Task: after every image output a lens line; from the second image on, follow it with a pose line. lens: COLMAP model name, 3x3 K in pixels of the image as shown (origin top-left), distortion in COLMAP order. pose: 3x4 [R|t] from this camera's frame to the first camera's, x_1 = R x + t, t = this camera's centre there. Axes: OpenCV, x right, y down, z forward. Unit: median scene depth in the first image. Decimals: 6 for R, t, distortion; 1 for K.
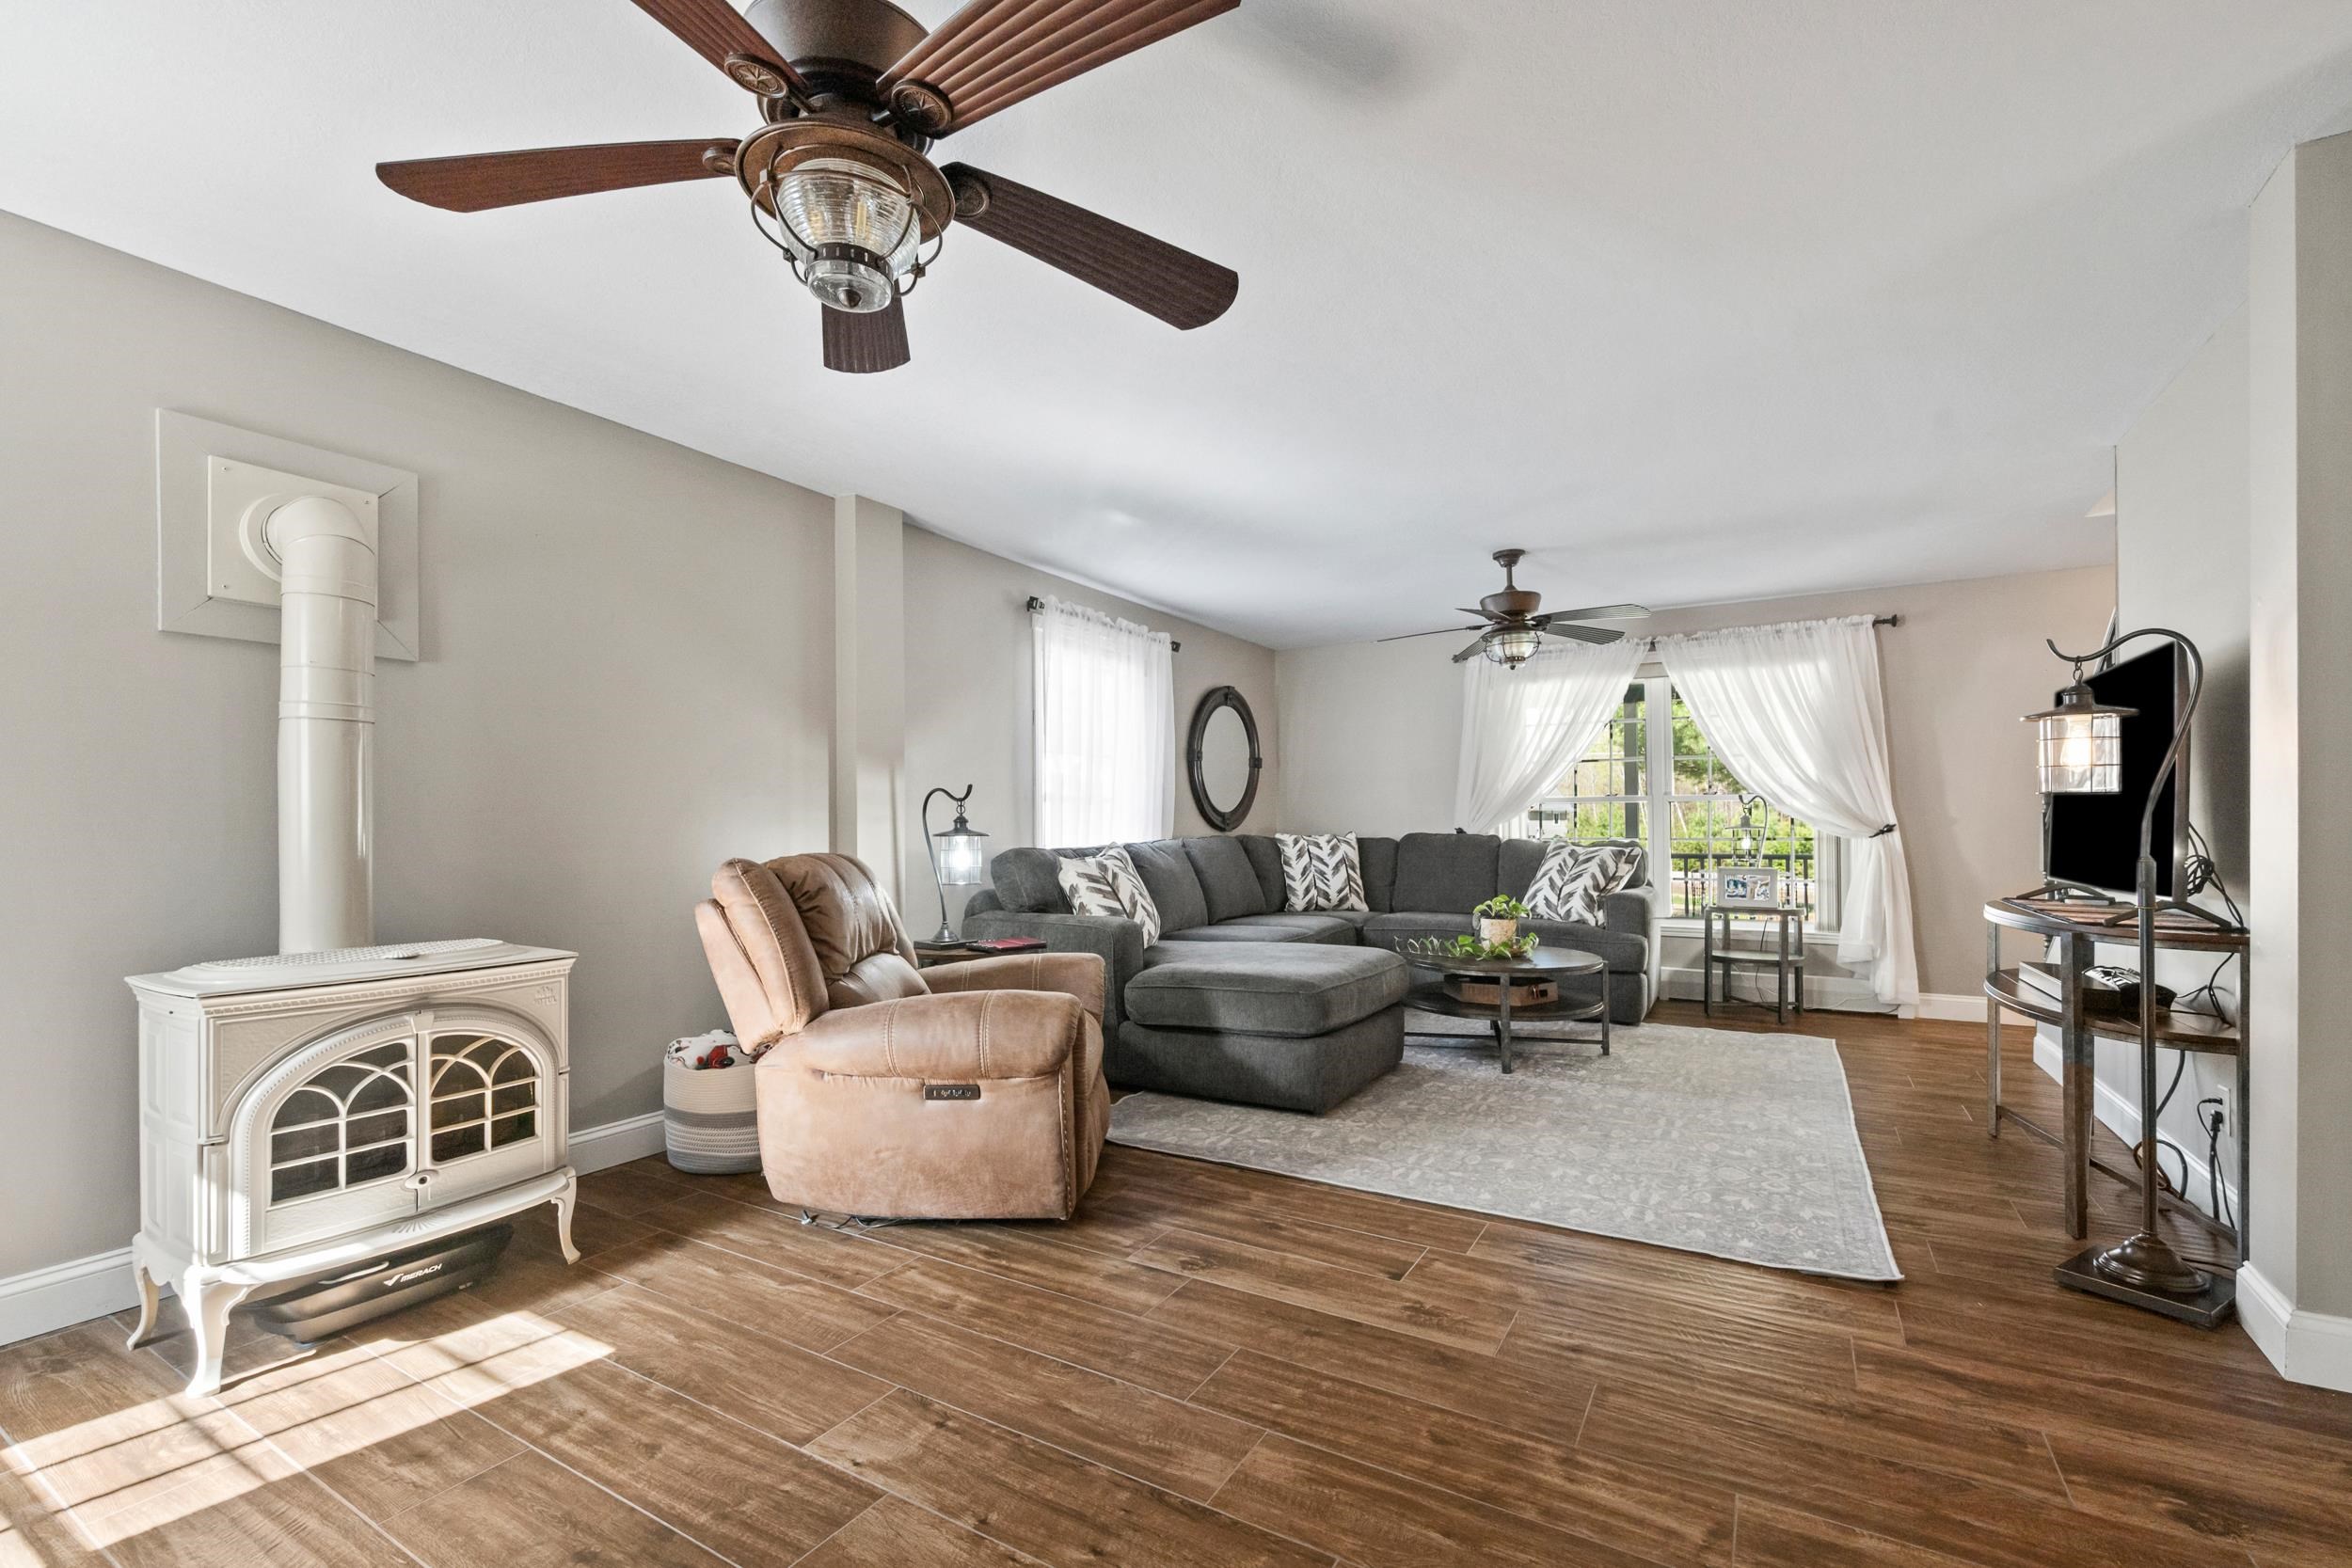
lens RADIAL K [[919.1, 0, 1273.6], [0, 919.1, 819.5], [0, 0, 1]] dist [-0.000994, 0.000212]
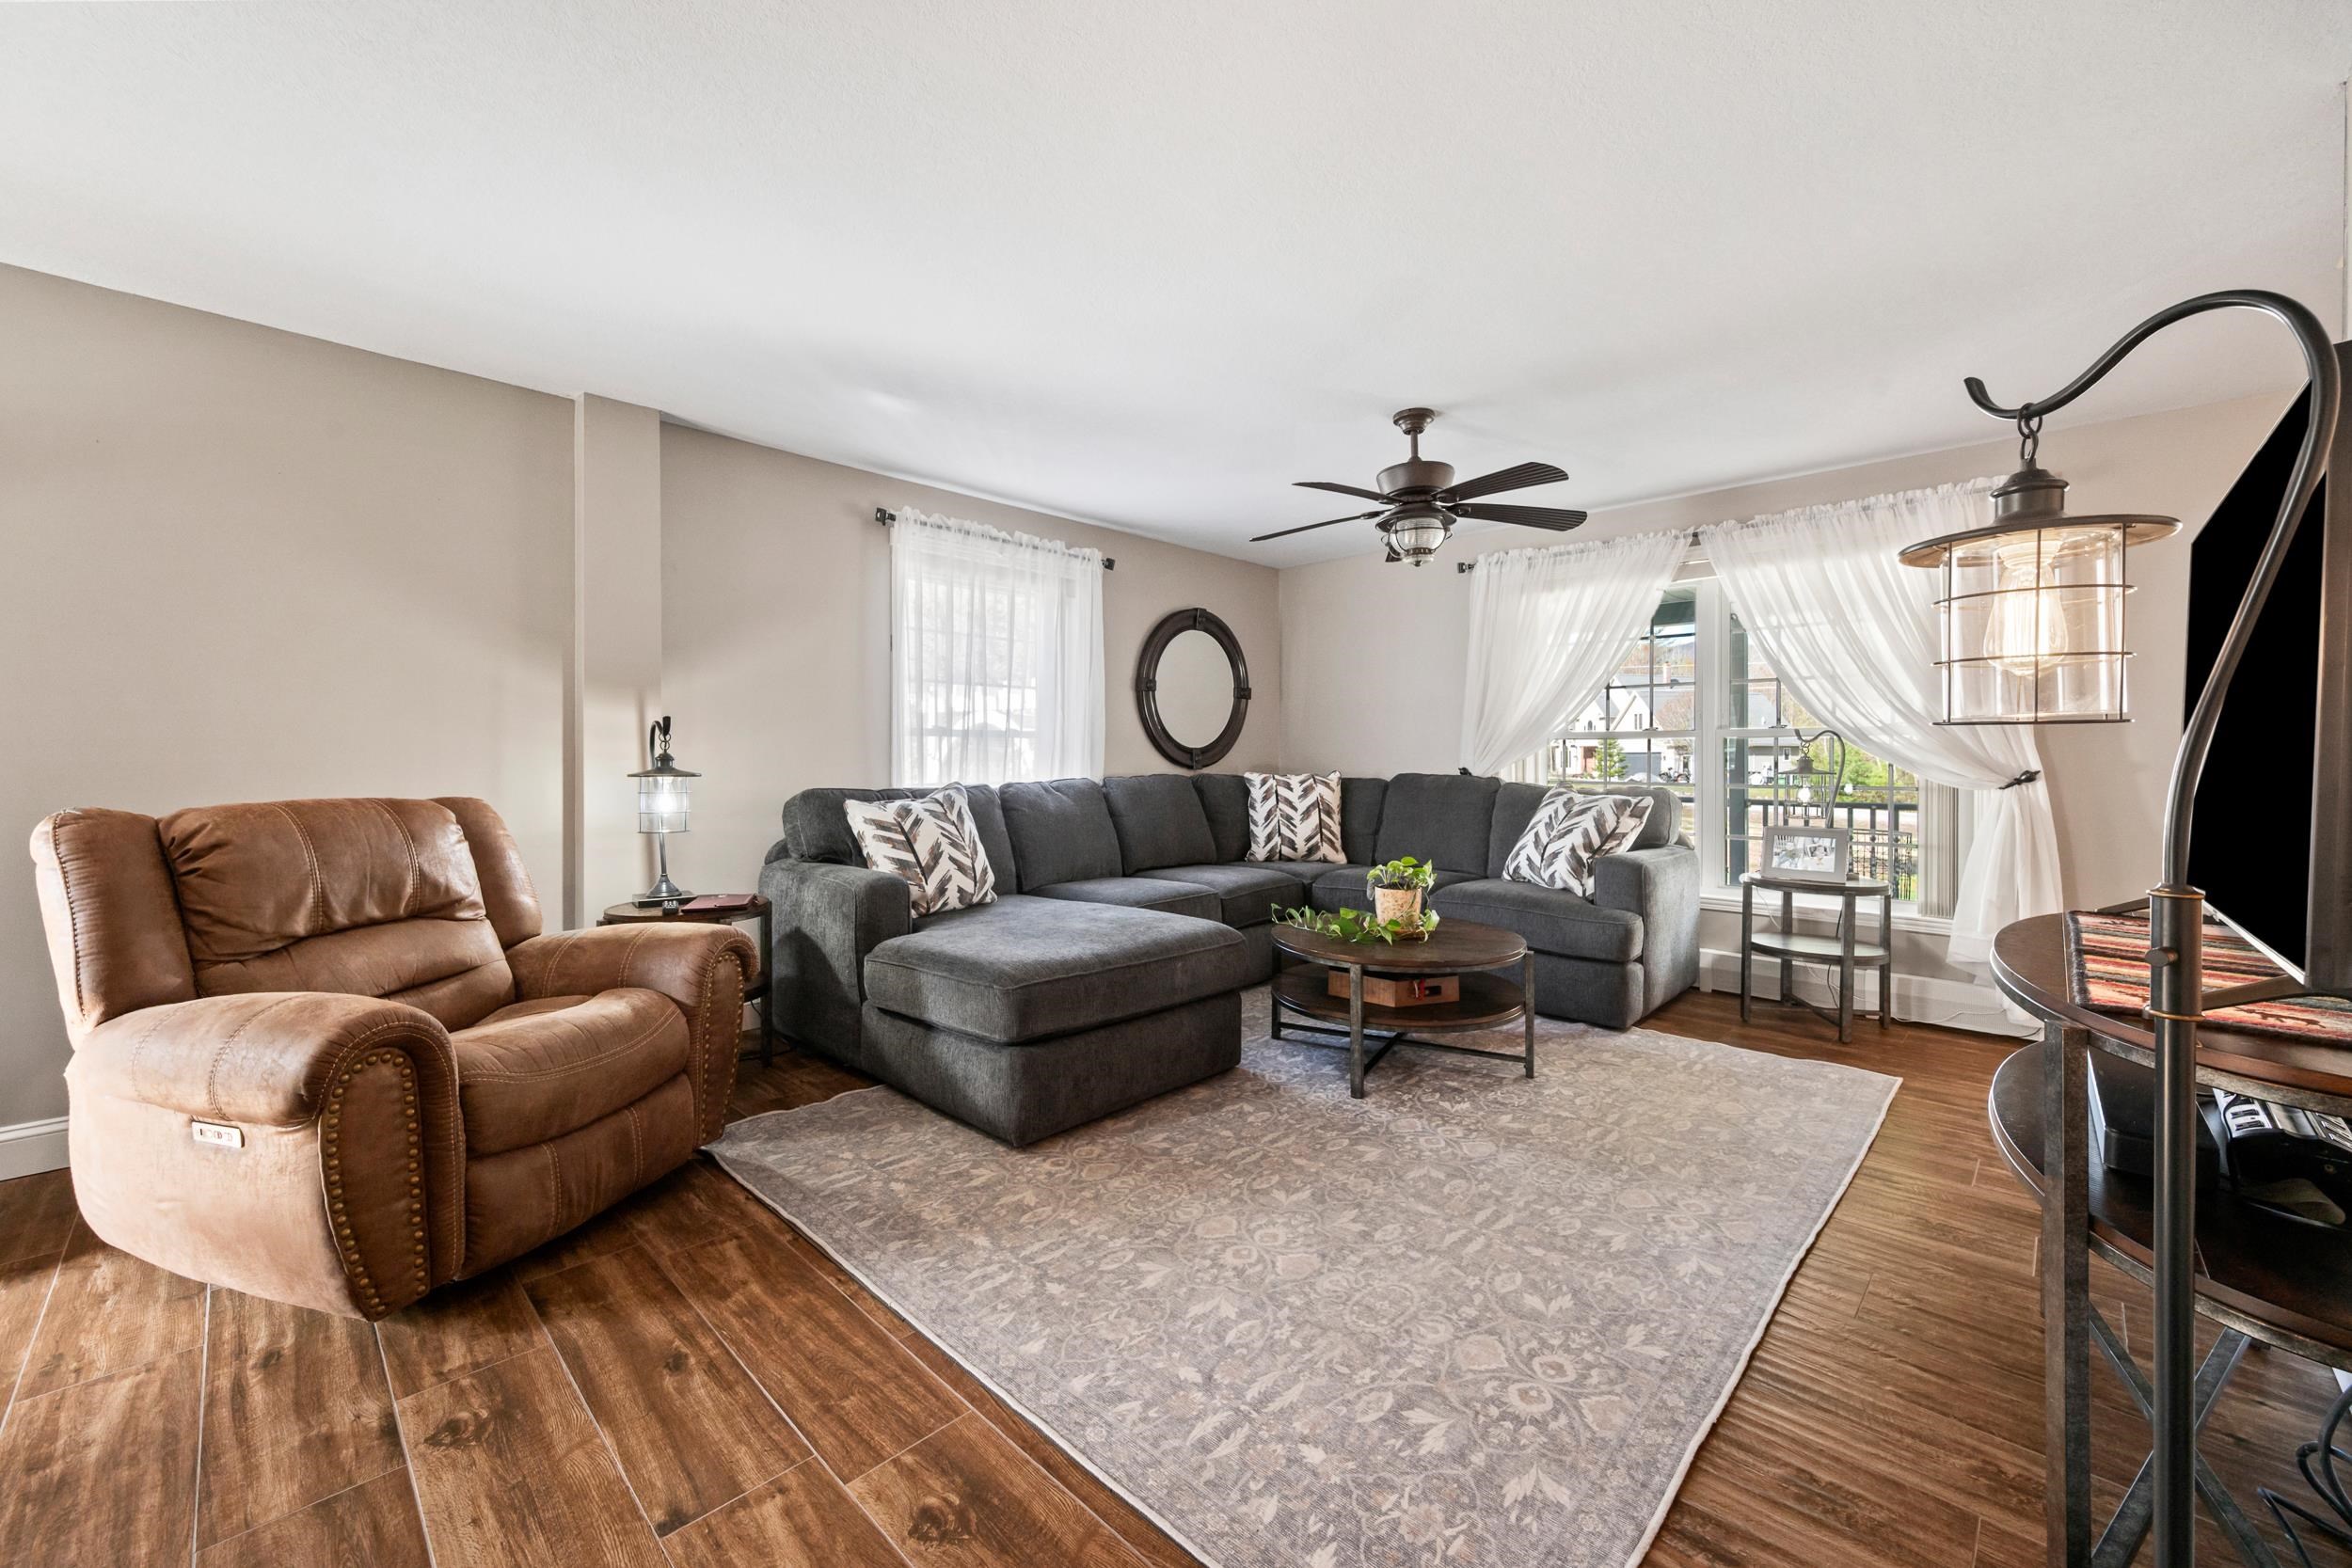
lens RADIAL K [[919.1, 0, 1173.7], [0, 919.1, 763.1], [0, 0, 1]] dist [-0.000994, 0.000212]
pose [[0.972757, 0.009091, -0.231649, 0.230828], [-0.006582, 0.999911, 0.011598, -0.005441], [0.231734, -0.009758, 0.972730, 0.192347]]
